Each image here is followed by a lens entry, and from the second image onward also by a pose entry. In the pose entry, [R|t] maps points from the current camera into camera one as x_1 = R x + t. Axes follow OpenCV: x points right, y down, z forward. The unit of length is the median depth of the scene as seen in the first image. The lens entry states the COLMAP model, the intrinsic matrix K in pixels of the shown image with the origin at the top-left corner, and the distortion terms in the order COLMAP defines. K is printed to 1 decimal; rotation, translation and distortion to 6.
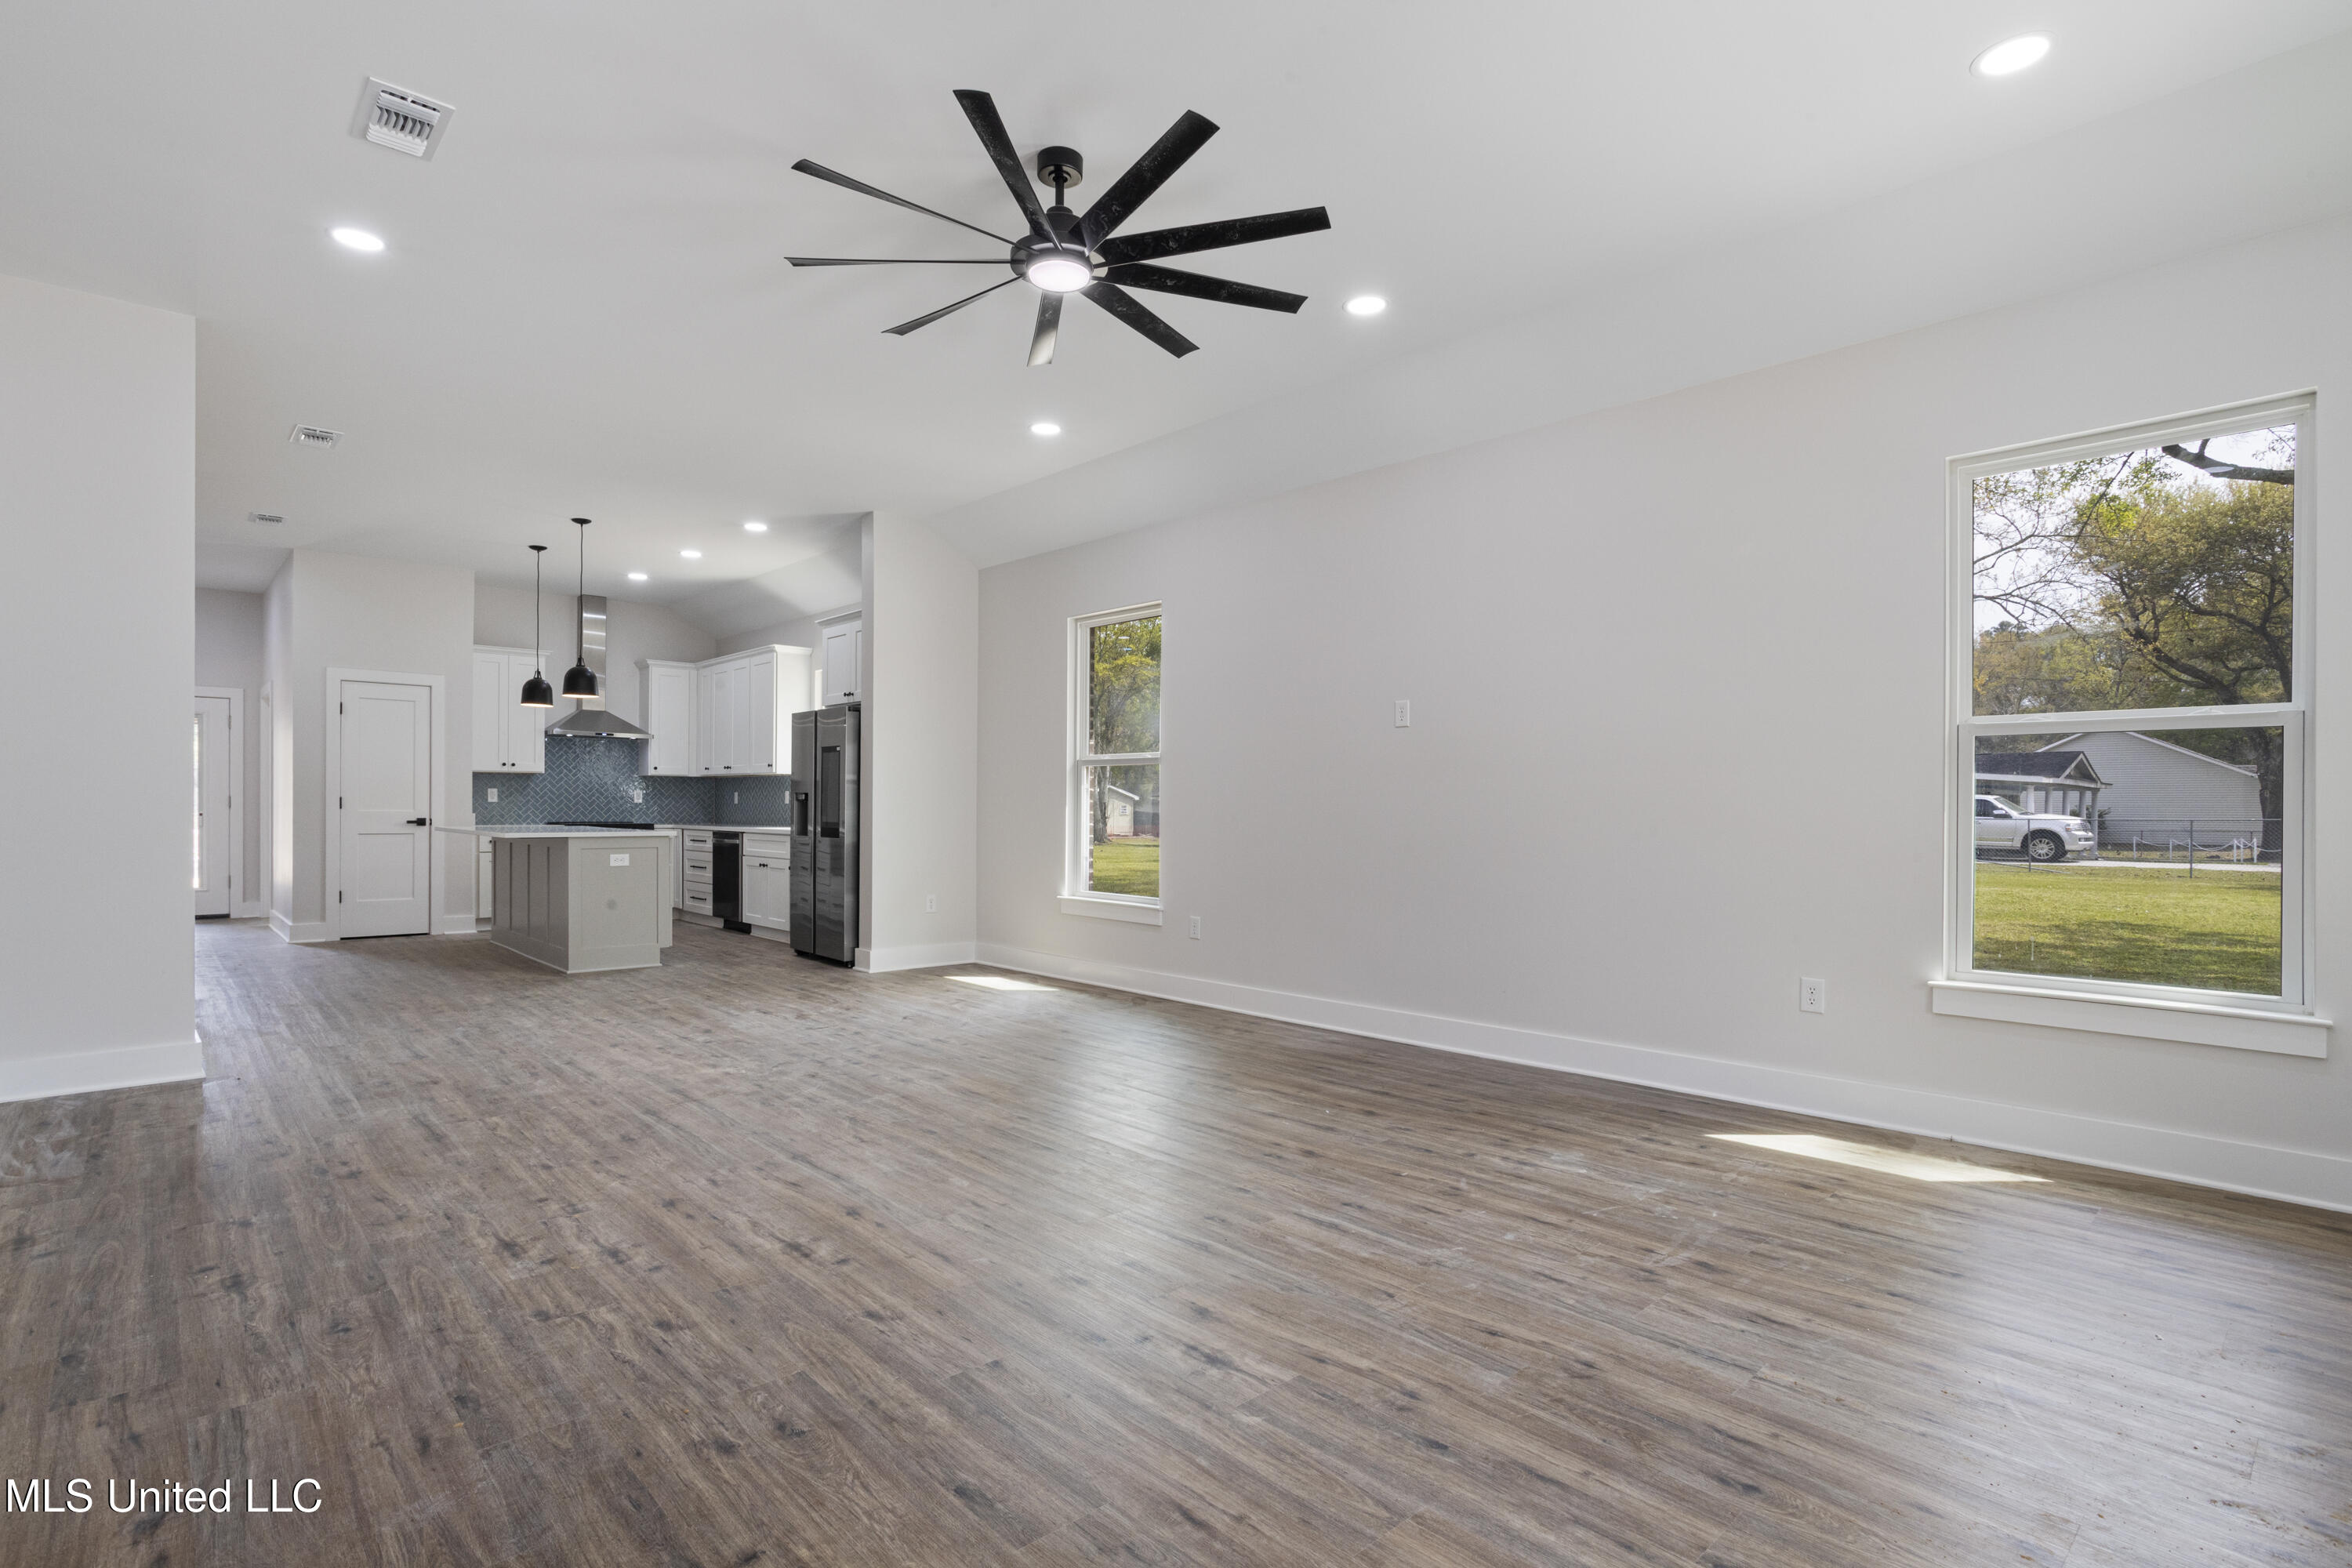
lens RADIAL K [[1135.3, 0, 1186.2], [0, 1135.3, 791.6], [0, 0, 1]] dist [-0.029809, 0.004051]
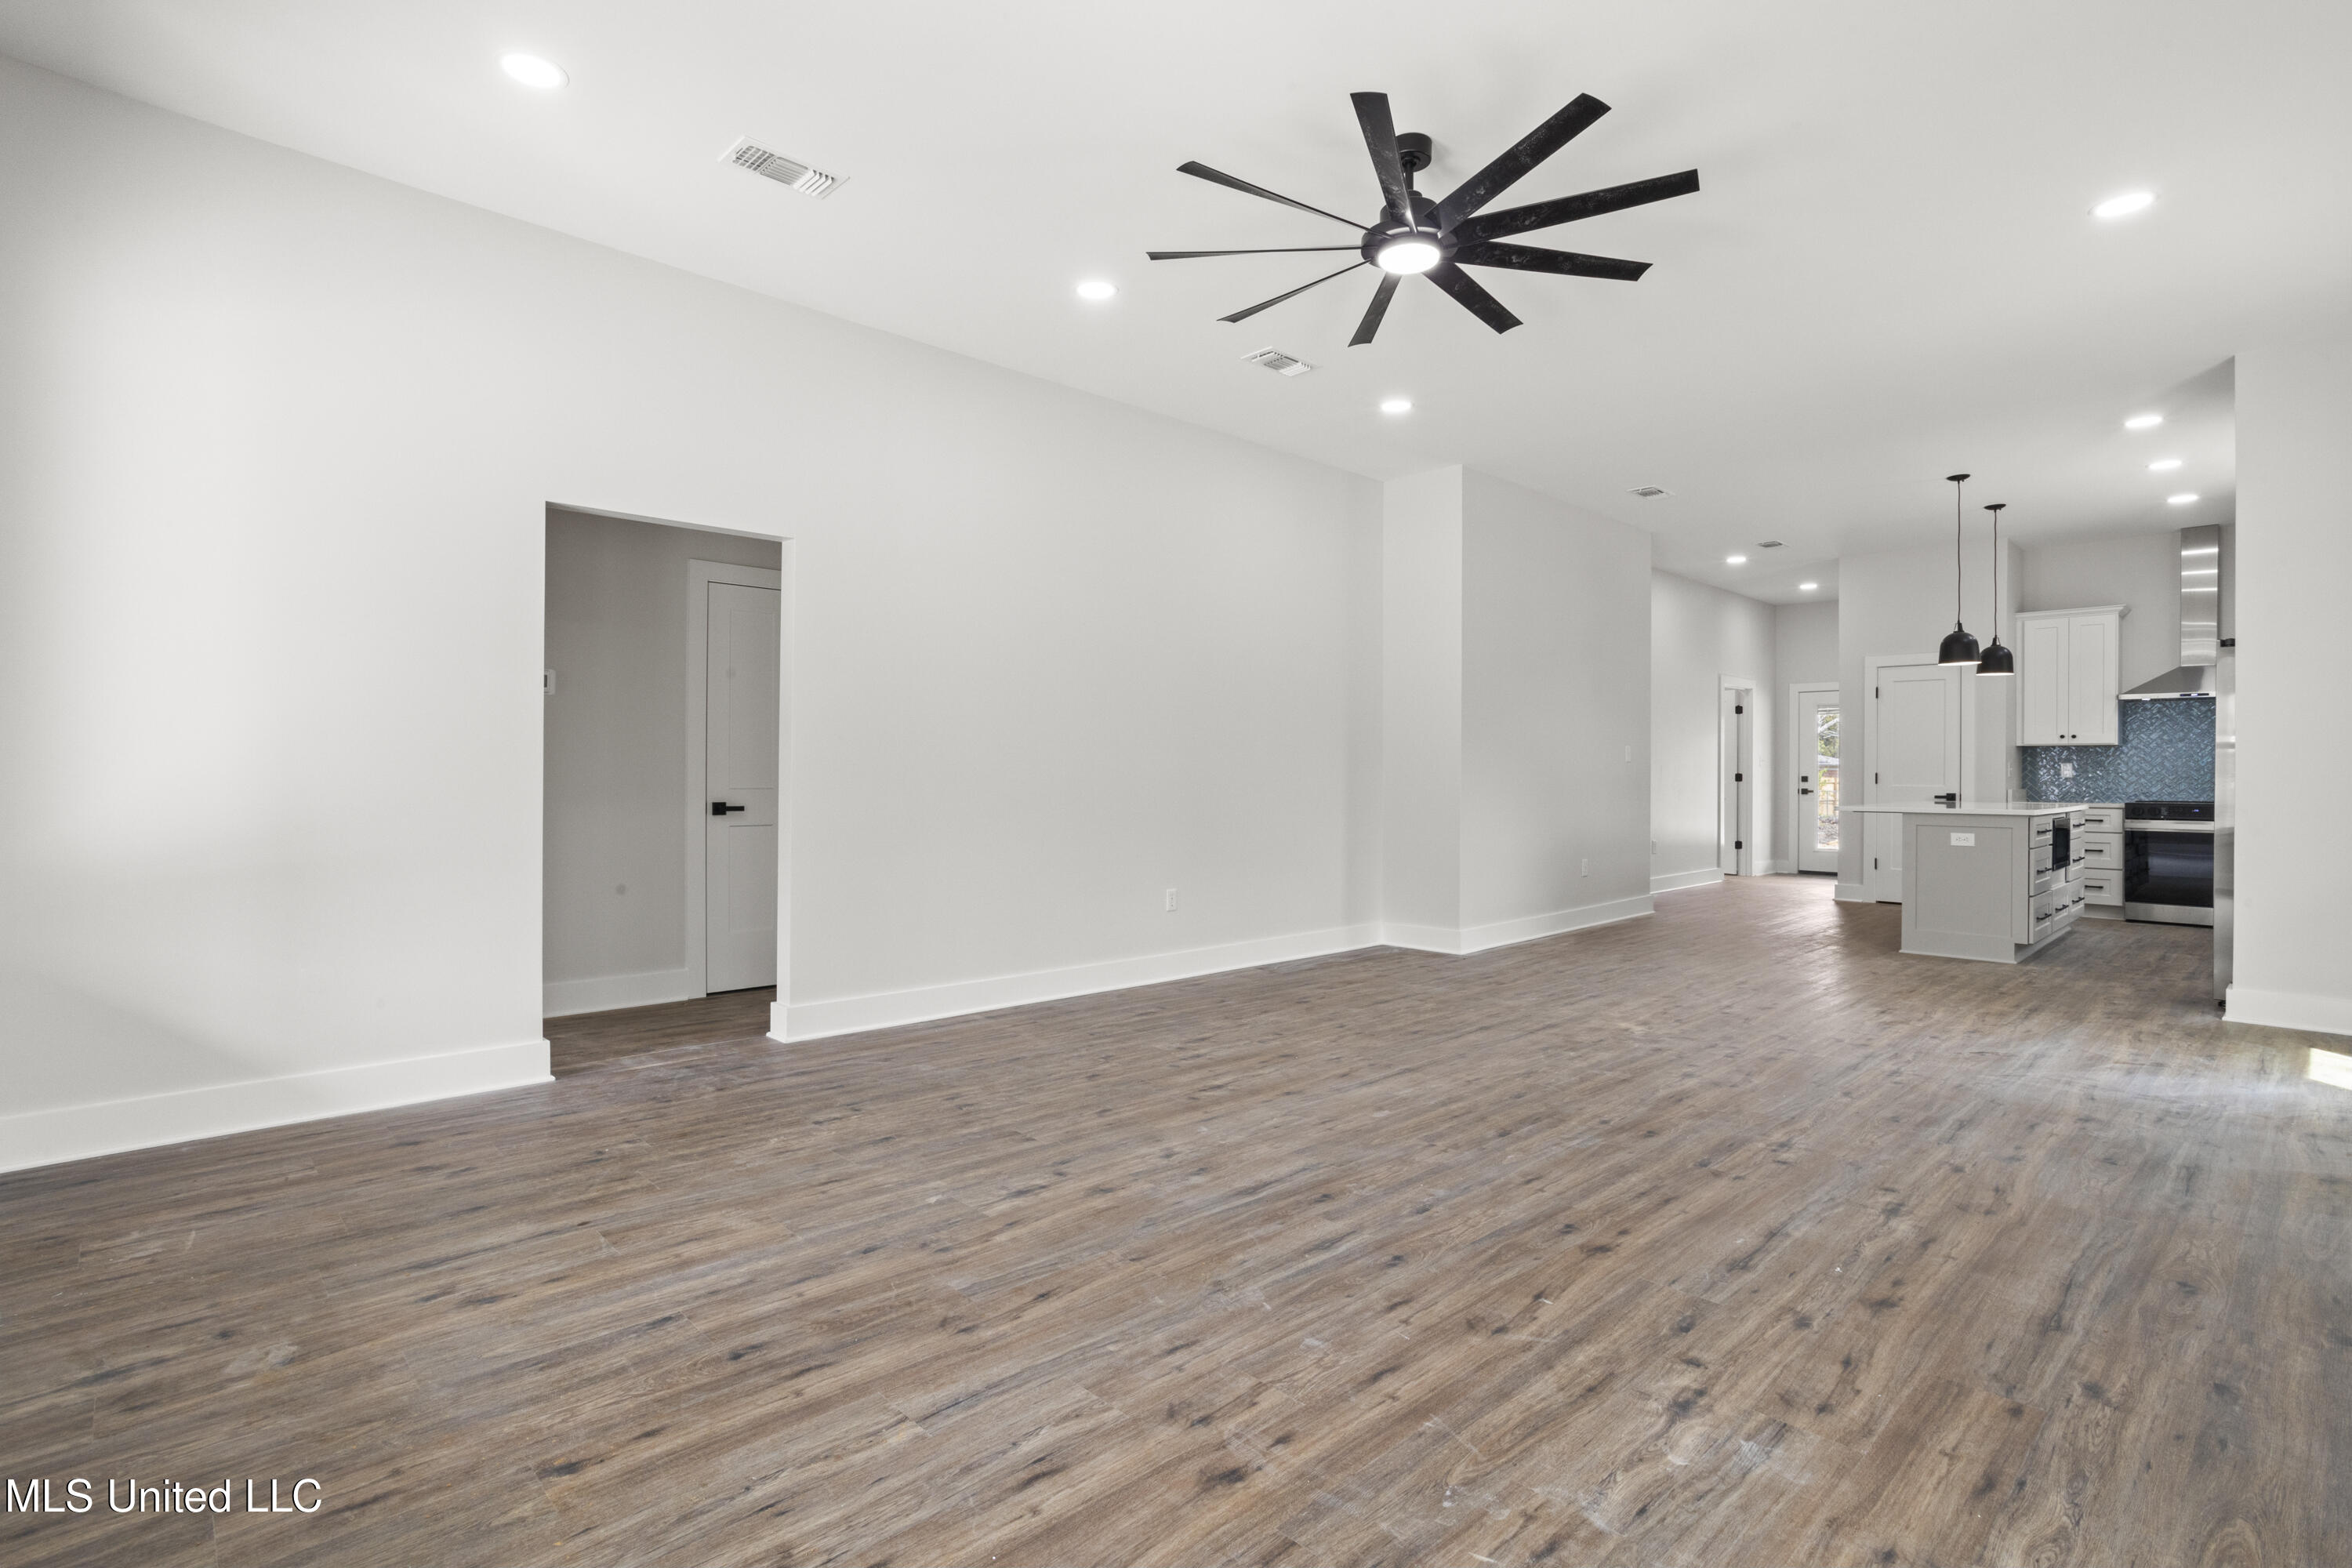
lens RADIAL K [[1135.3, 0, 1186.2], [0, 1135.3, 789.8], [0, 0, 1]] dist [-0.029809, 0.004051]
pose [[0.005481, 0.006614, -0.999963, 1.034062], [0.013695, 0.999884, 0.006688, 0.014214], [0.999891, -0.013732, 0.005390, 0.903152]]
